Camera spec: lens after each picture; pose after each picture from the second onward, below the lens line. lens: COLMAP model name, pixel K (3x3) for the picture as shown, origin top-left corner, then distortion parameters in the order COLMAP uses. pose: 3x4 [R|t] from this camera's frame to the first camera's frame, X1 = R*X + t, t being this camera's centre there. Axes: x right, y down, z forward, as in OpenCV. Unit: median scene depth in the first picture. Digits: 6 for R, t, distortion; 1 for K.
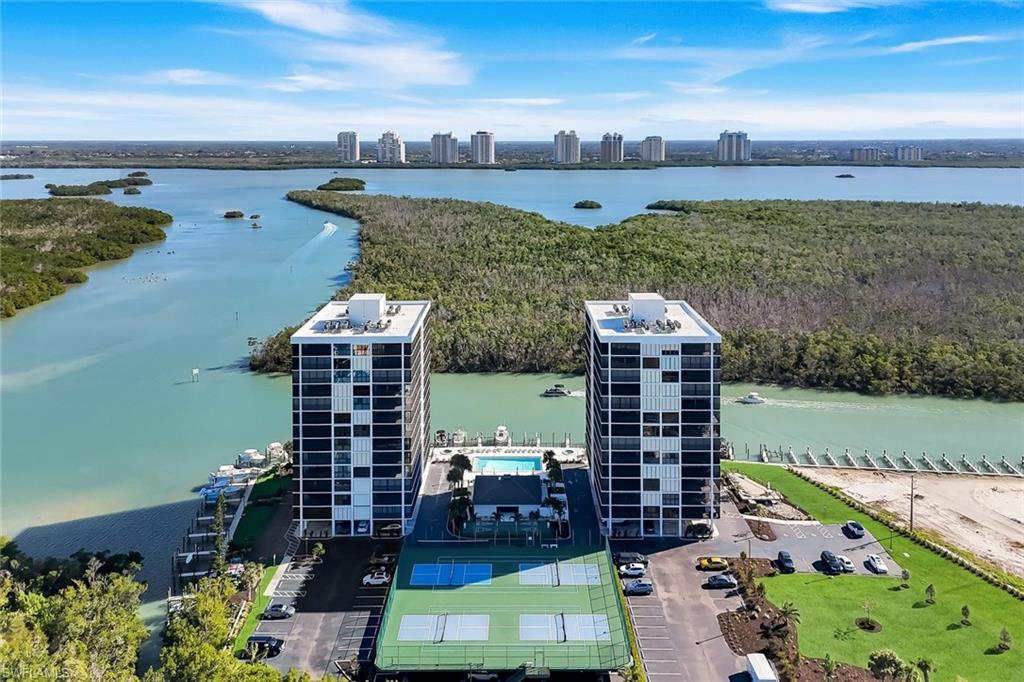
lens RADIAL K [[778.1, 0, 508.6], [0, 778.1, 252.4], [0, 0, 1]] dist [0.042408, -0.001671]
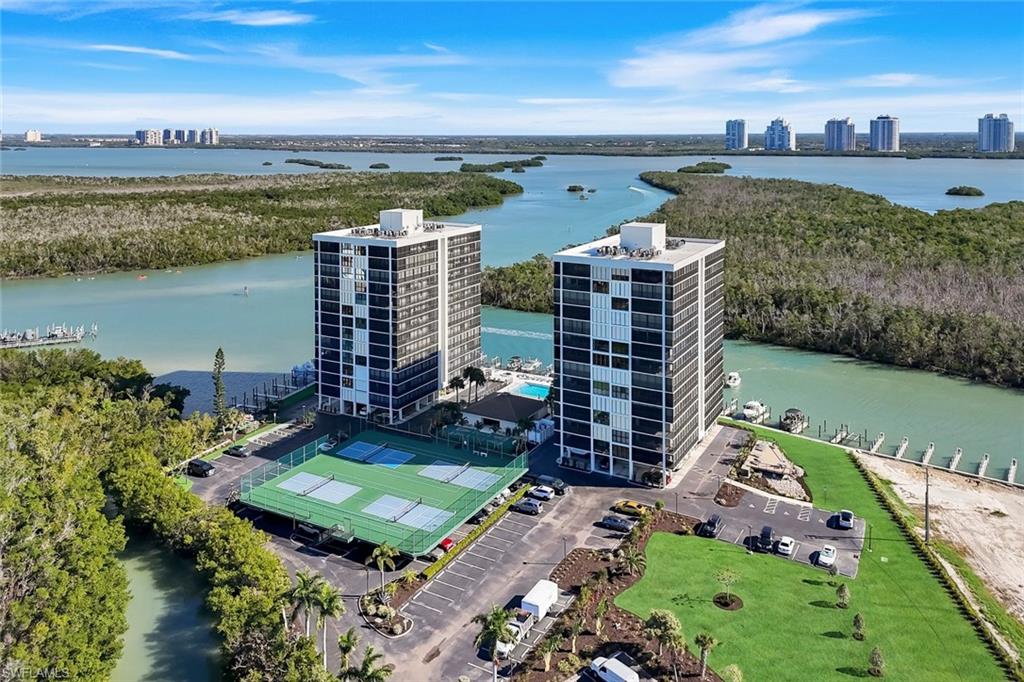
lens RADIAL K [[748.6, 0, 509.7], [0, 748.6, 238.7], [0, 0, 1]] dist [0.097376, -0.077941]
pose [[0.879076, 0.066314, -0.472047, 0.502955], [-0.066062, 0.997668, 0.017129, 0.073921], [0.472082, 0.016127, 0.881407, 0.143859]]
